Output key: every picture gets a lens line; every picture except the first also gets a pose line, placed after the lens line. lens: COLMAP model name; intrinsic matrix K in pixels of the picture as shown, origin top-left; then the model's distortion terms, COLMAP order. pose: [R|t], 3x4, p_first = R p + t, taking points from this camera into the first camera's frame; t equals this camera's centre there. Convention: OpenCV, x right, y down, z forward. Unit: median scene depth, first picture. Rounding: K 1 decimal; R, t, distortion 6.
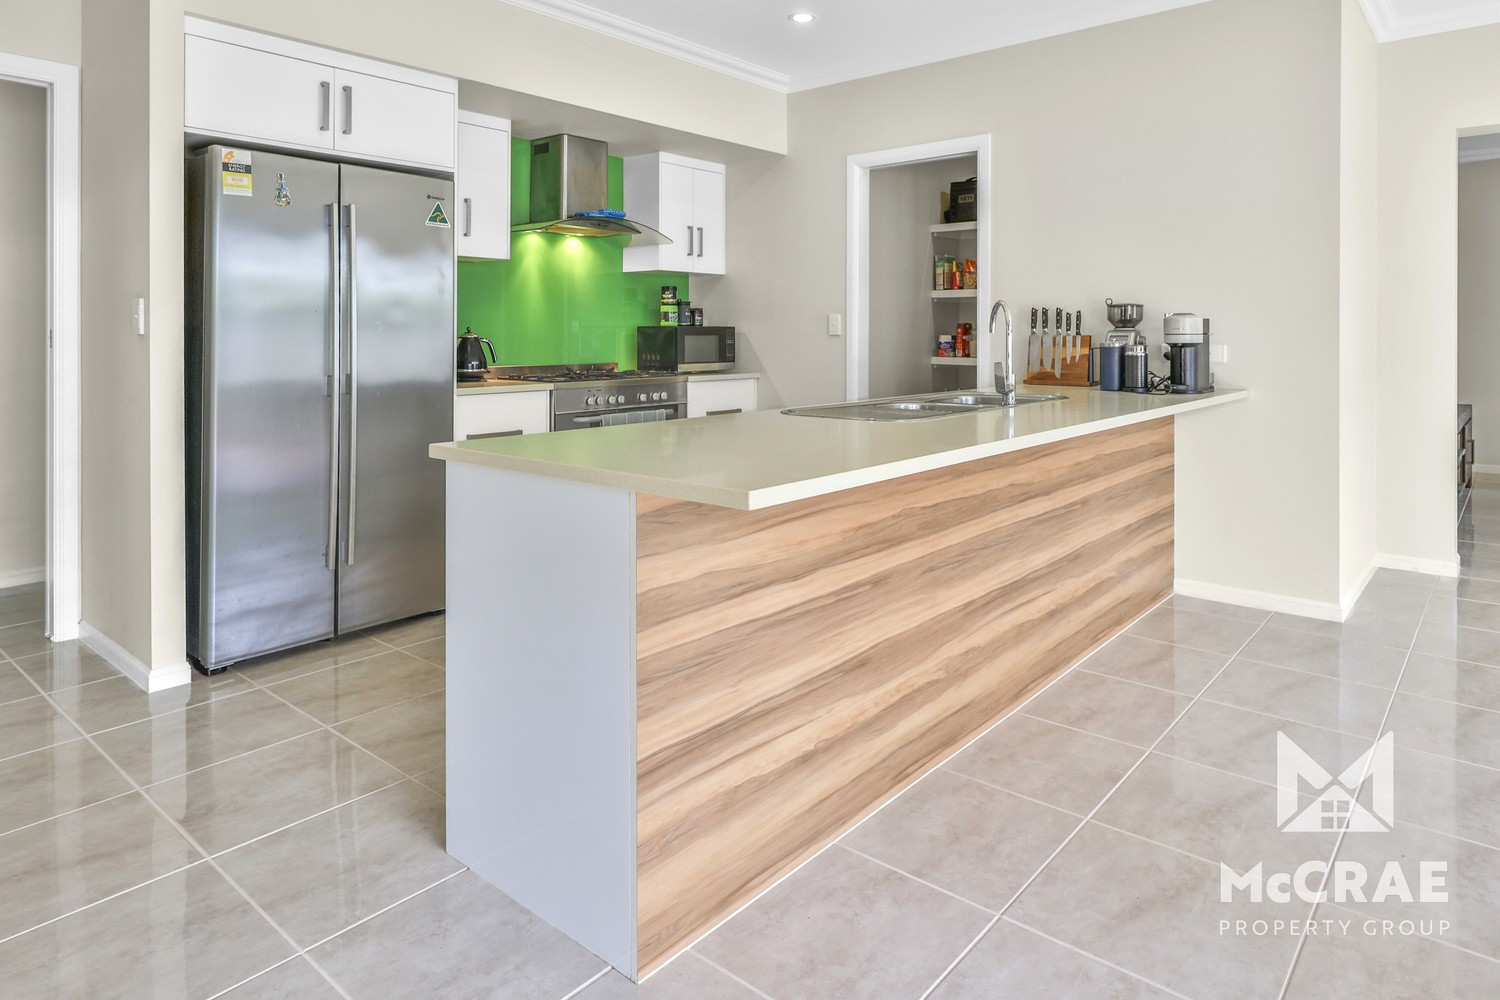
lens RADIAL K [[899.7, 0, 751.1], [0, 899.7, 344.3], [0, 0, 1]] dist [0.002619, 0.002133]
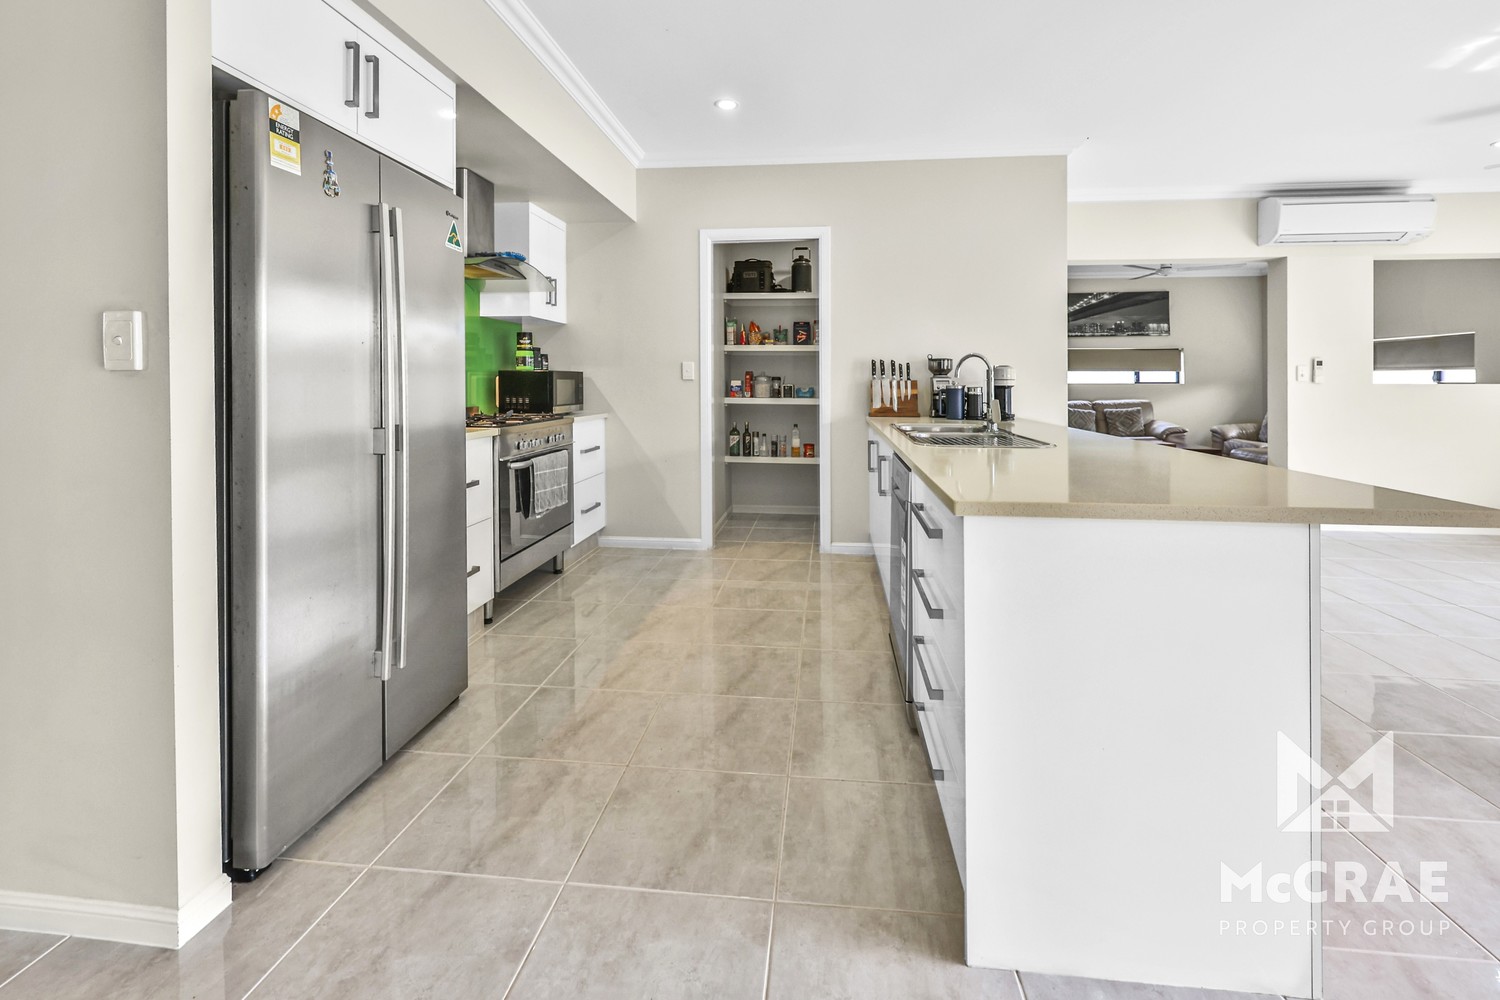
lens RADIAL K [[675.7, 0, 733.6], [0, 675.7, 388.6], [0, 0, 1]] dist [0.008313, -0.001650]
pose [[0.828976, -0.002268, 0.559279, -0.386434], [0.003010, 0.999995, -0.000407, 0.002207], [-0.559276, 0.002021, 0.828979, 0.251163]]
